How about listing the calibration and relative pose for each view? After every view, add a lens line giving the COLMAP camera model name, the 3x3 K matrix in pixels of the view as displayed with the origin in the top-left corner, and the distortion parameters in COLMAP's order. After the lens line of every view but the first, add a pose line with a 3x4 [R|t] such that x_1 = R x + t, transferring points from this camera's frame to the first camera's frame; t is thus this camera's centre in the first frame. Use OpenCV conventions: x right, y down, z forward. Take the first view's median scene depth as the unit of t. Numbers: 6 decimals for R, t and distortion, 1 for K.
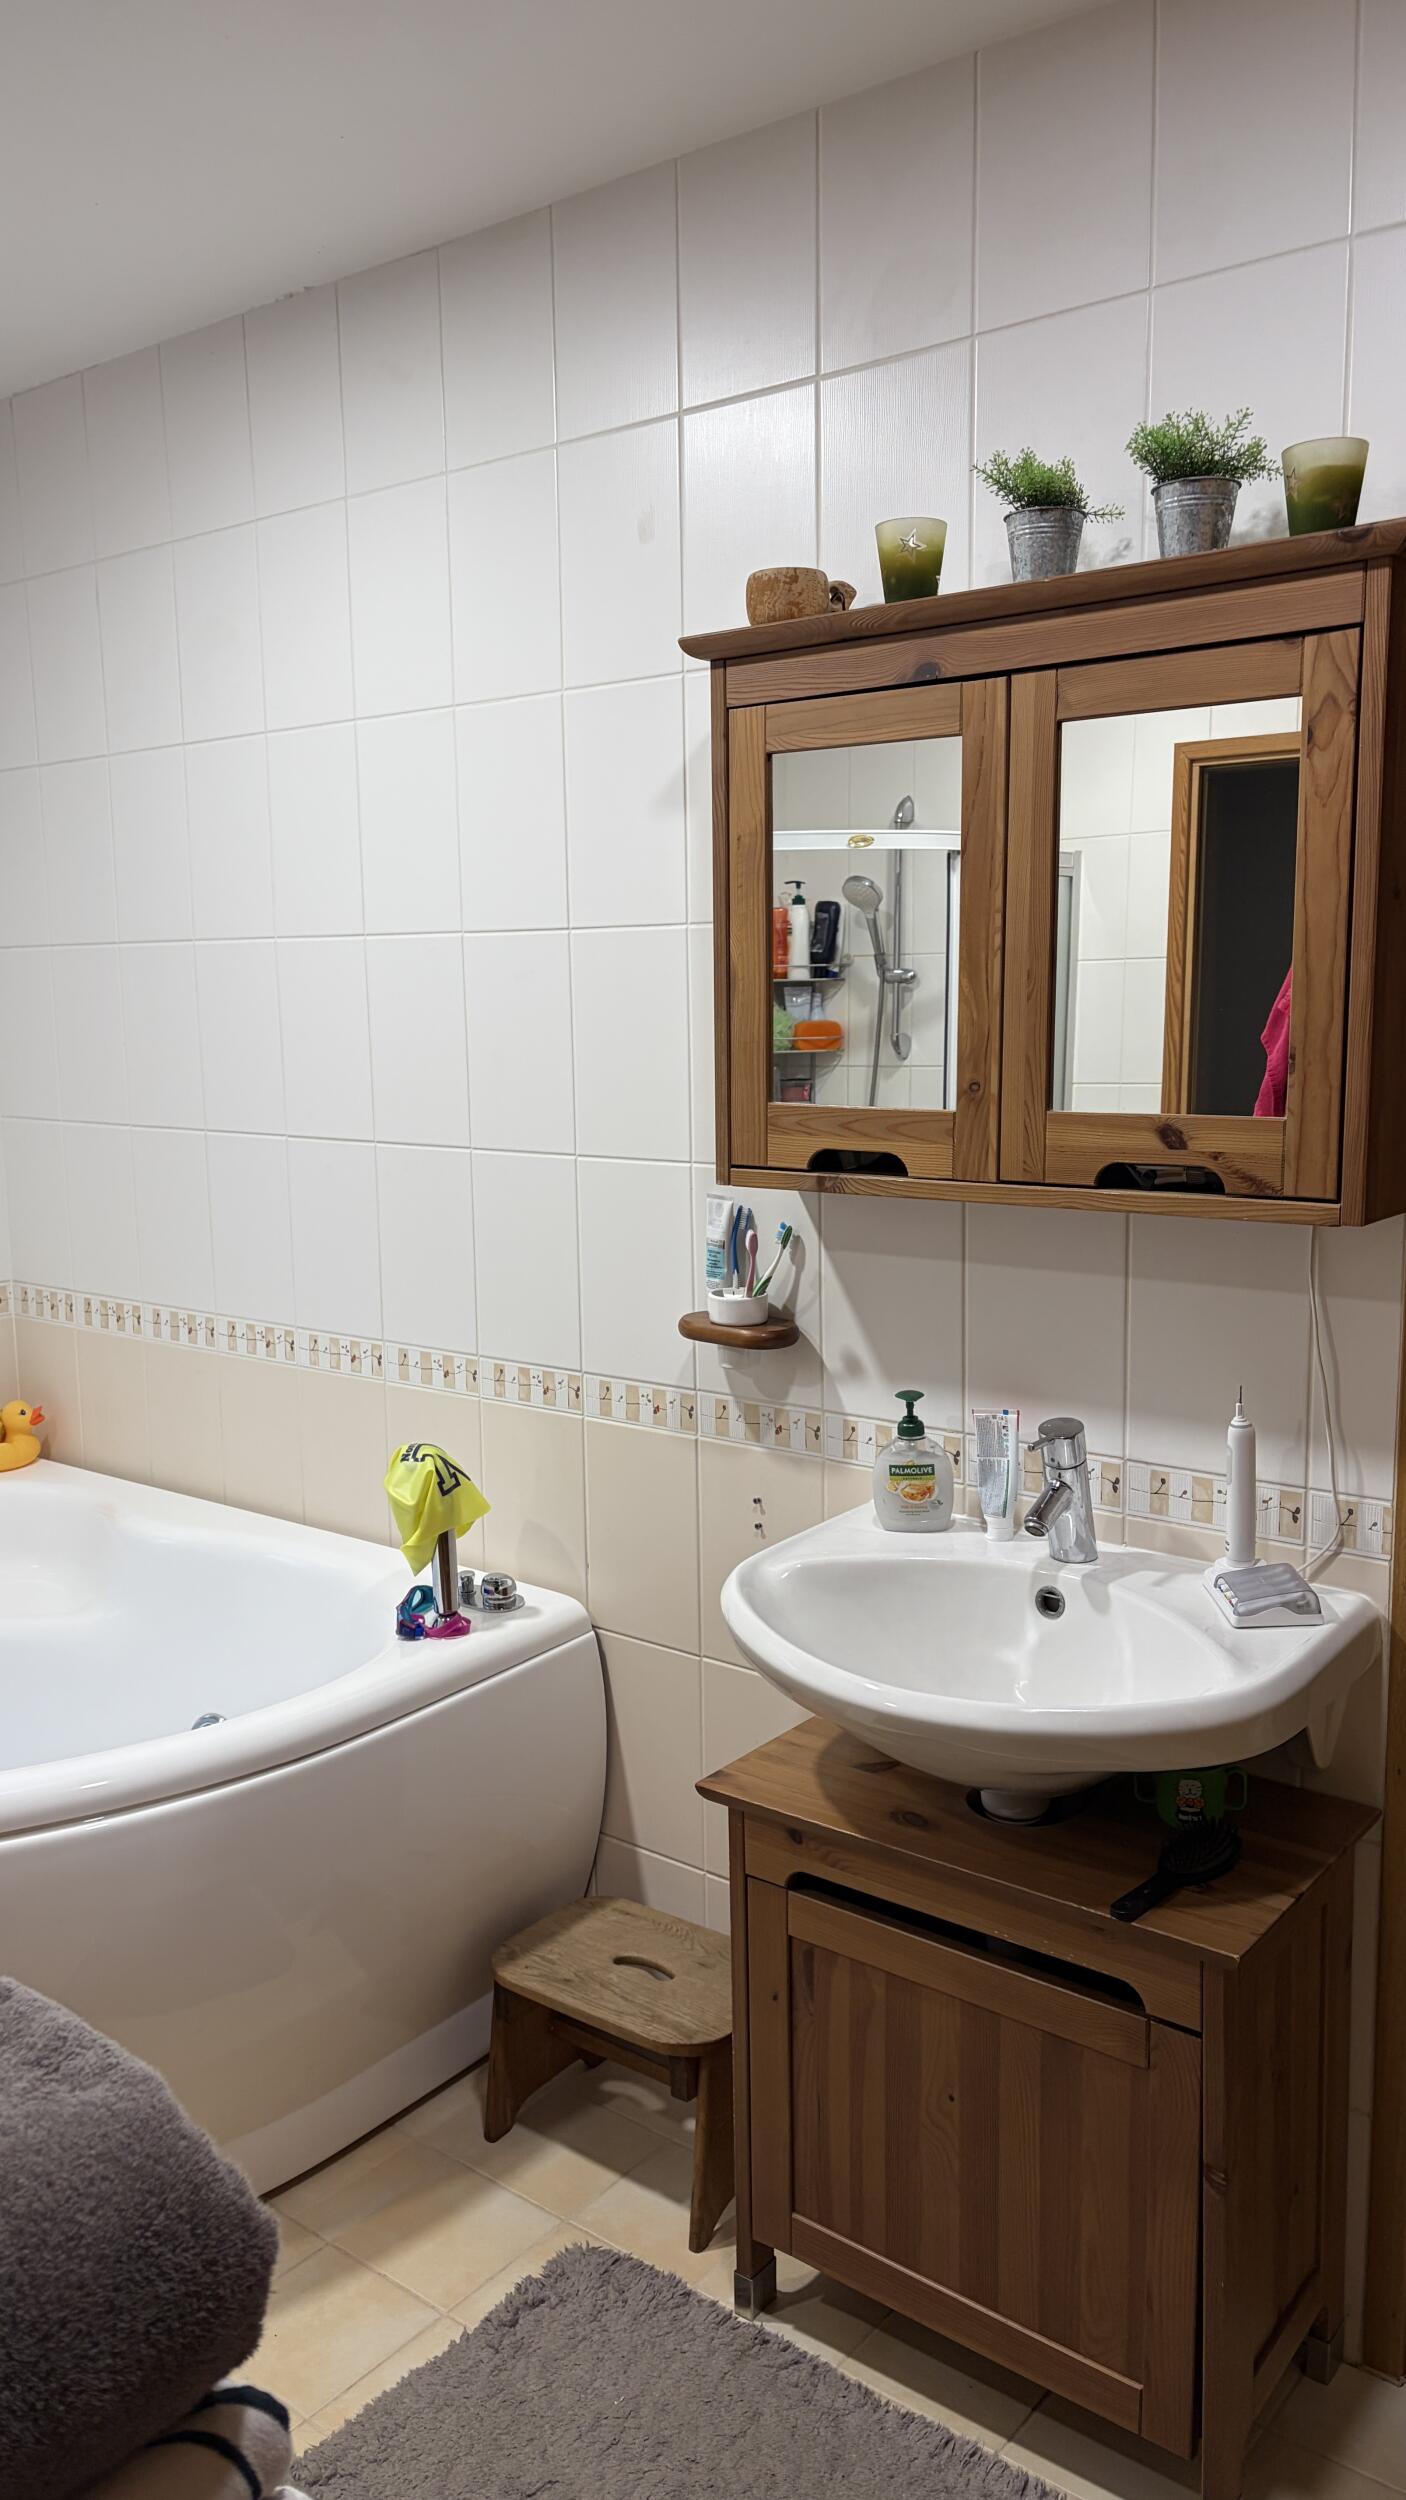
lens RADIAL K [[1862.4, 0, 705.6], [0, 1862.4, 1282.9], [0, 0, 1]] dist [0.047944, 0.001905]
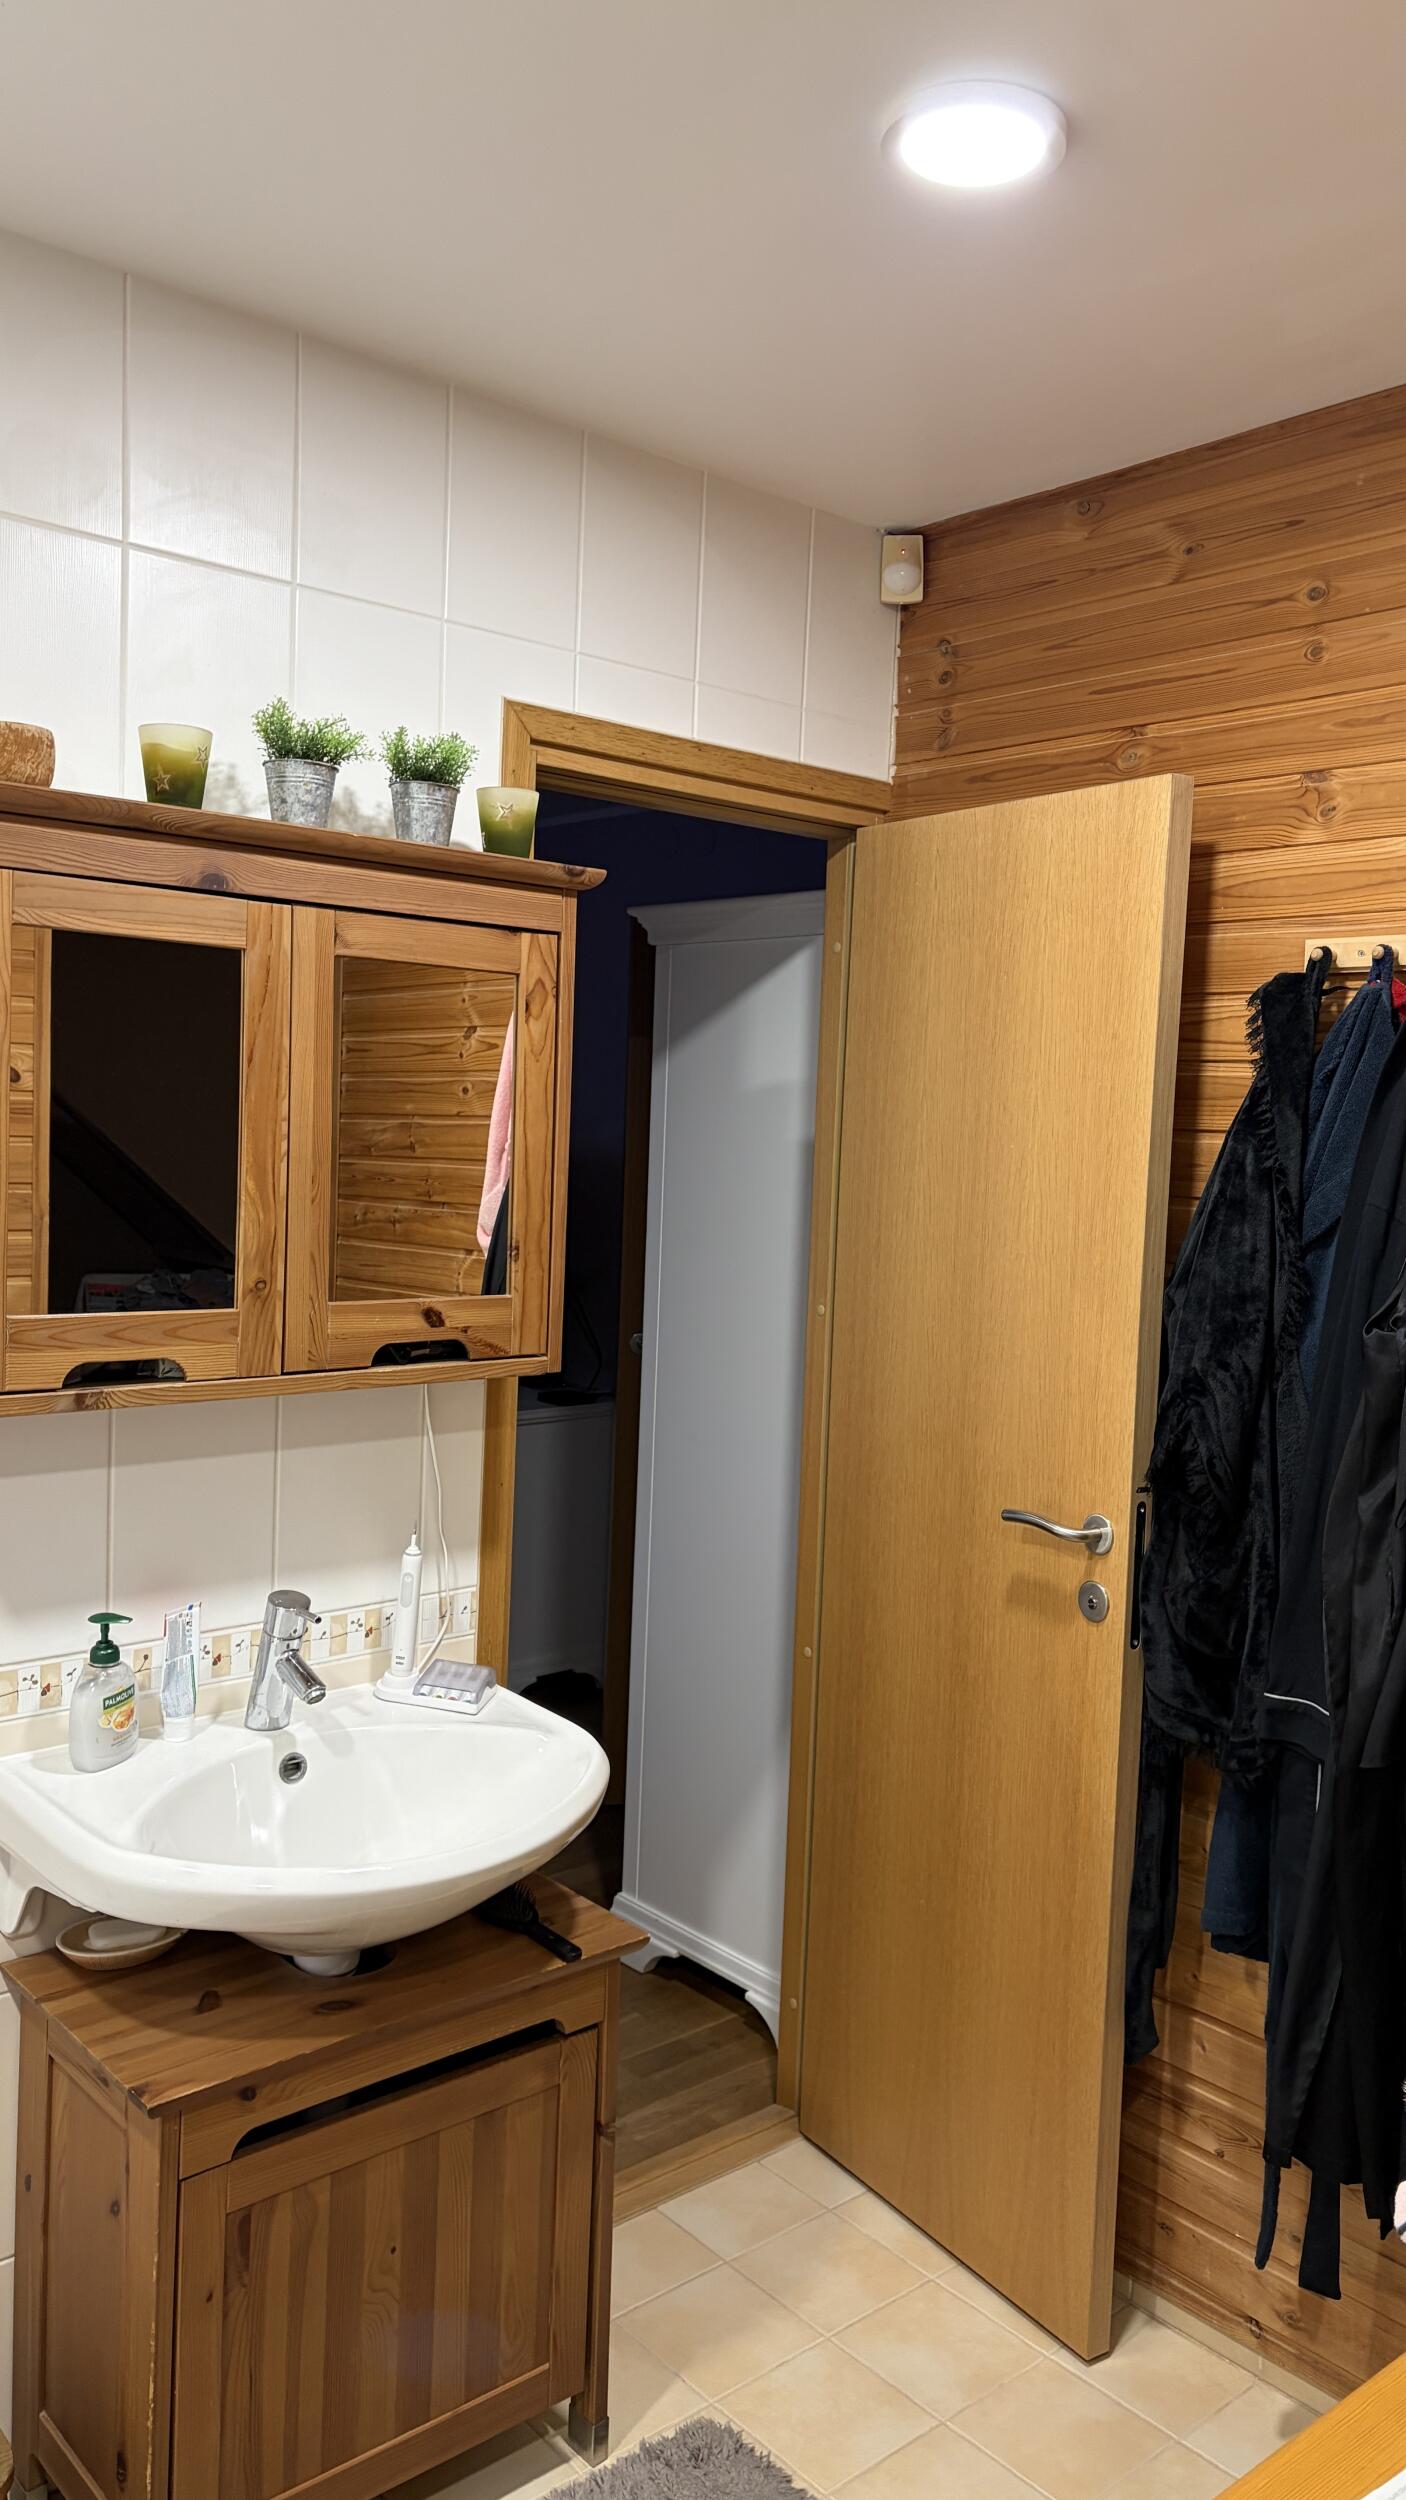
lens RADIAL K [[1938.3, 0, 703.0], [0, 1938.3, 1250.0], [0, 0, 1]] dist [0.049298, -0.009164]
pose [[0.179147, -0.049008, 0.982601, -0.859872], [0.115089, 0.992945, 0.028541, -0.125761], [-0.977068, 0.107974, 0.183523, 0.556891]]
